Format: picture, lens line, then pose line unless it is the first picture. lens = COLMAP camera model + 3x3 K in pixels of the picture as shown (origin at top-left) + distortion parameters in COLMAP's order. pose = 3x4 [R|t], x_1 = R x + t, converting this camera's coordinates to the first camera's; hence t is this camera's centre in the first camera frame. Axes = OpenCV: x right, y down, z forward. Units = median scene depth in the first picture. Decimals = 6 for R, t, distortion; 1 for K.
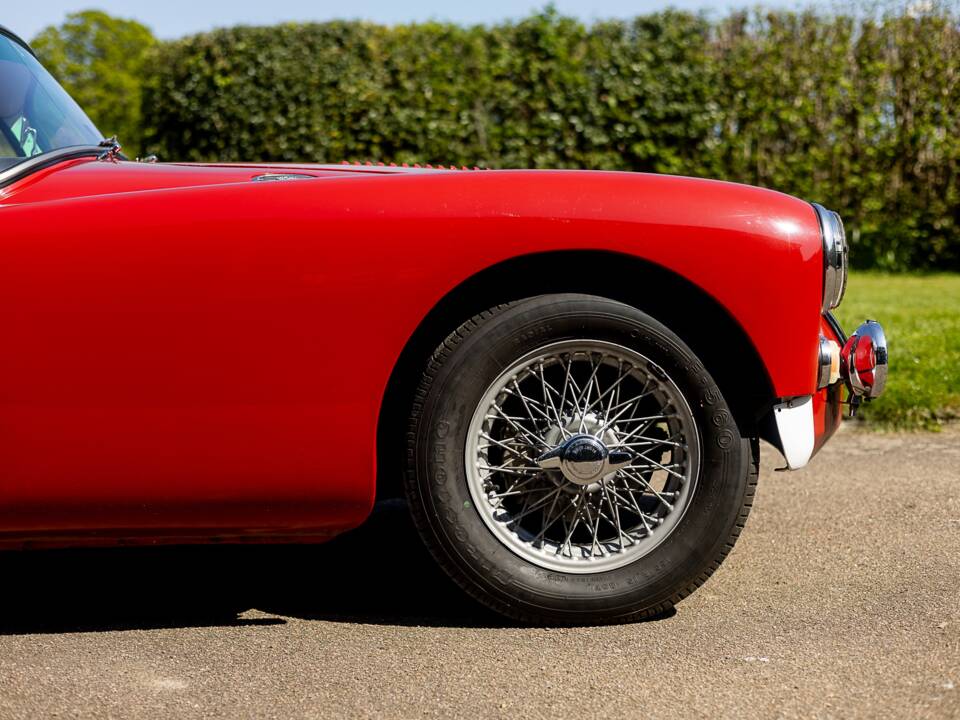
lens RADIAL K [[1502.1, 0, 472.0], [0, 1502.1, 353.9], [0, 0, 1]] dist [0.016093, 0.128429]
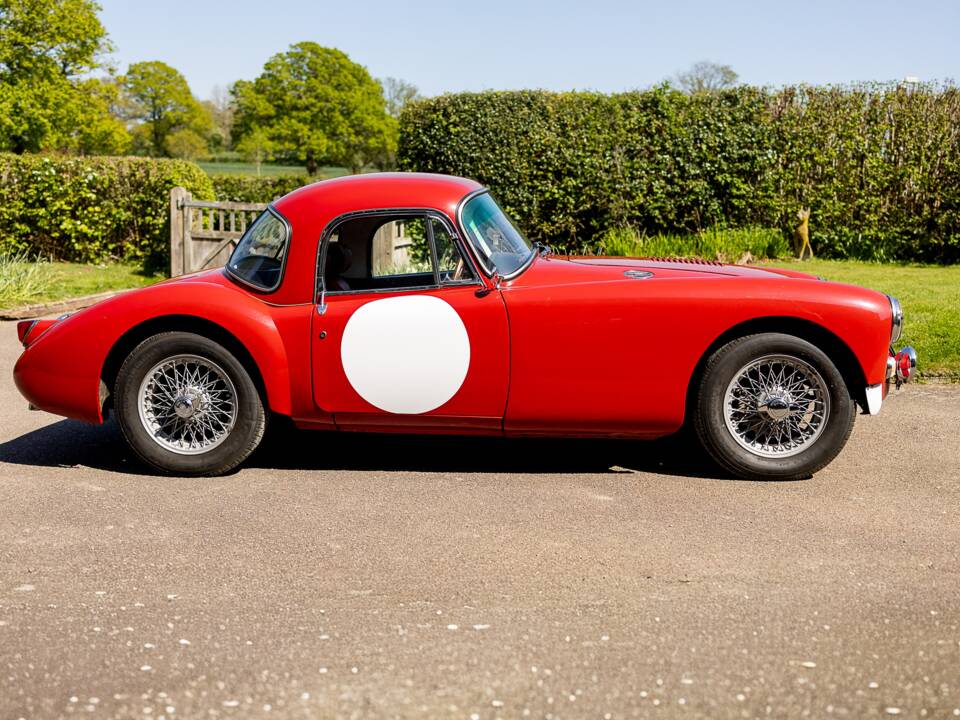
lens RADIAL K [[1050.8, 0, 480.0], [0, 1050.8, 360.0], [0, 0, 1]] dist [0.010558, 0.014853]
pose [[0.996567, 0.033221, -0.075834, -0.047465], [-0.027877, 0.997124, 0.070472, -0.018774], [0.077957, -0.068116, 0.994627, -0.112115]]
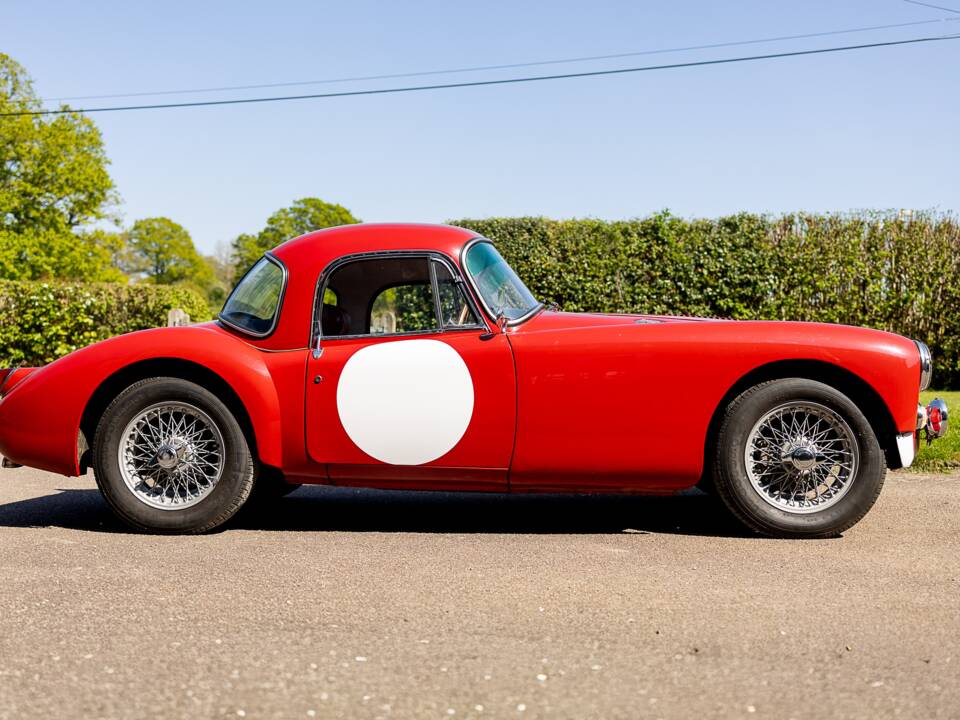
lens RADIAL K [[1062.0, 0, 480.0], [0, 1062.0, 360.0], [0, 0, 1]] dist [0.015585, -0.000878]
pose [[0.996546, 0.026976, -0.078540, -0.049296], [-0.032821, 0.996710, -0.074112, 0.010926], [0.076282, 0.076434, 0.994152, -0.098548]]
